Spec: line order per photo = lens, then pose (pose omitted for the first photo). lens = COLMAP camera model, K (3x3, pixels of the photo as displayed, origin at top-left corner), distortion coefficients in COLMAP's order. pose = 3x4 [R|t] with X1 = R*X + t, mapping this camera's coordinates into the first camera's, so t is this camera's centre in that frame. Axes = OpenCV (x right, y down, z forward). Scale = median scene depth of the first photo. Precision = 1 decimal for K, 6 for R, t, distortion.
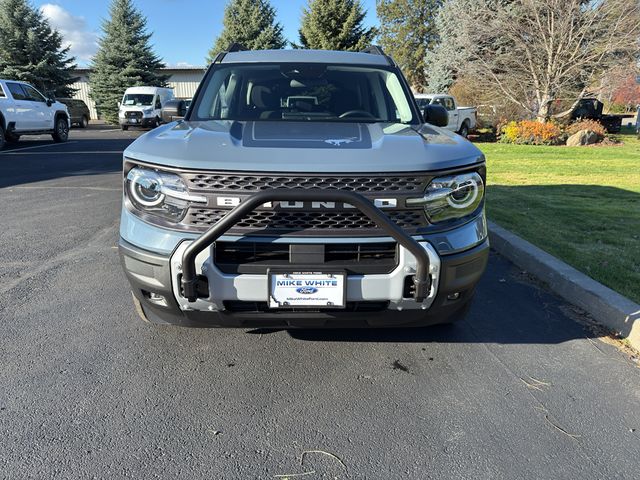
lens RADIAL K [[456.4, 0, 323.3], [0, 456.4, 249.9], [0, 0, 1]] dist [0.051219, -0.004362]
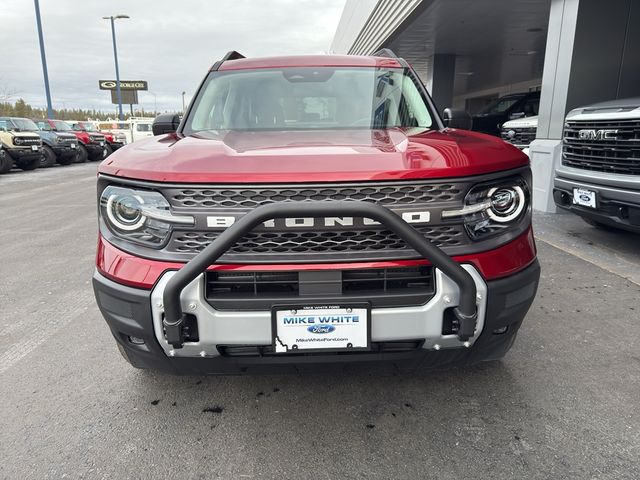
lens RADIAL K [[454.2, 0, 322.0], [0, 454.2, 236.1], [0, 0, 1]] dist [0.029417, -0.001056]
pose [[0.999184, -0.030795, -0.026144, -0.008885], [0.028788, 0.996846, -0.073954, -0.014729], [0.028339, 0.073141, 0.996919, 0.198023]]
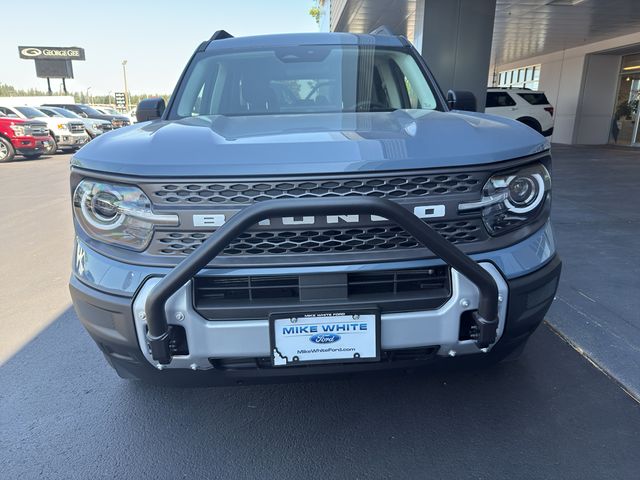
lens RADIAL K [[453.7, 0, 325.5], [0, 453.7, 238.7], [0, 0, 1]] dist [0.014471, 0.007665]
pose [[0.998769, -0.048252, -0.011521, -0.019472], [0.047822, 0.998240, -0.035058, -0.042326], [0.013192, 0.034464, 0.999319, 0.286965]]
